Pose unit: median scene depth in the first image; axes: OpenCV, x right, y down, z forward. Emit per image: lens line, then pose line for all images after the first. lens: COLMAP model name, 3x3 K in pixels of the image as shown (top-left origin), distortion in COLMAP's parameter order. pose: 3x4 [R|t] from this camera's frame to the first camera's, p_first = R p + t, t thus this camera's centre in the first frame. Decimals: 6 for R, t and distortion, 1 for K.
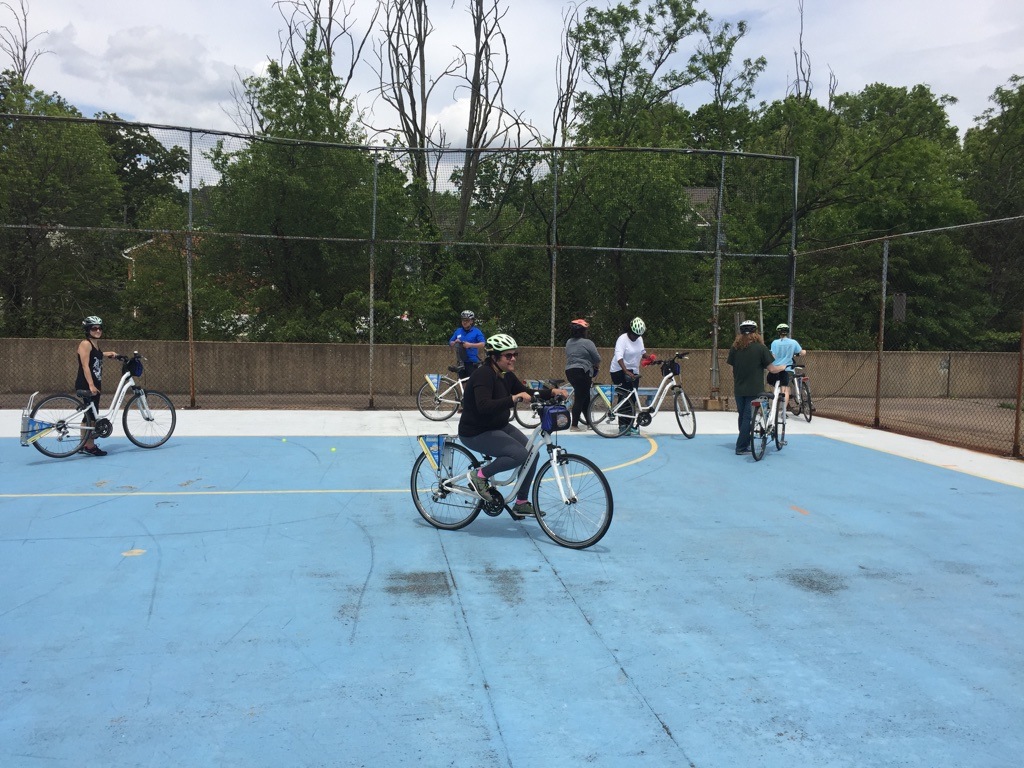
lens RADIAL K [[866.7, 0, 509.8], [0, 866.7, 380.0], [0, 0, 1]] dist [0.058936, -0.080637]
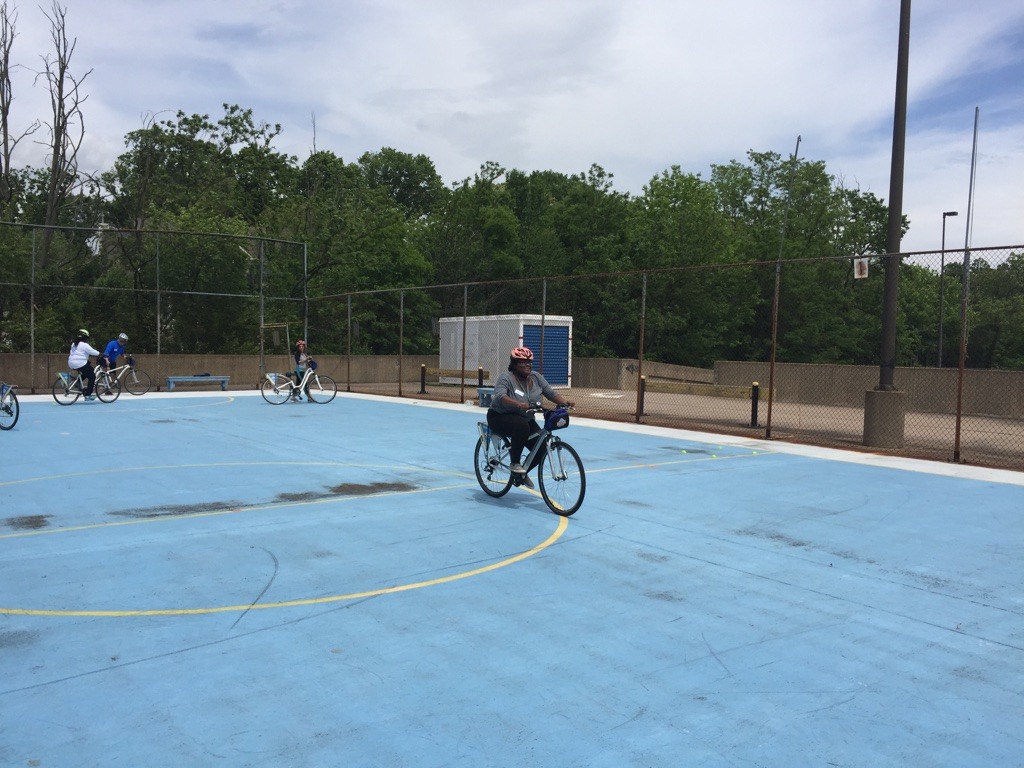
lens RADIAL K [[866.7, 0, 509.8], [0, 866.7, 380.0], [0, 0, 1]] dist [0.058936, -0.080637]
pose [[0.875012, -0.028053, 0.483288, -0.043448], [0.041268, 0.999008, -0.016729, 0.017203], [-0.482339, 0.034582, 0.875302, -0.191120]]
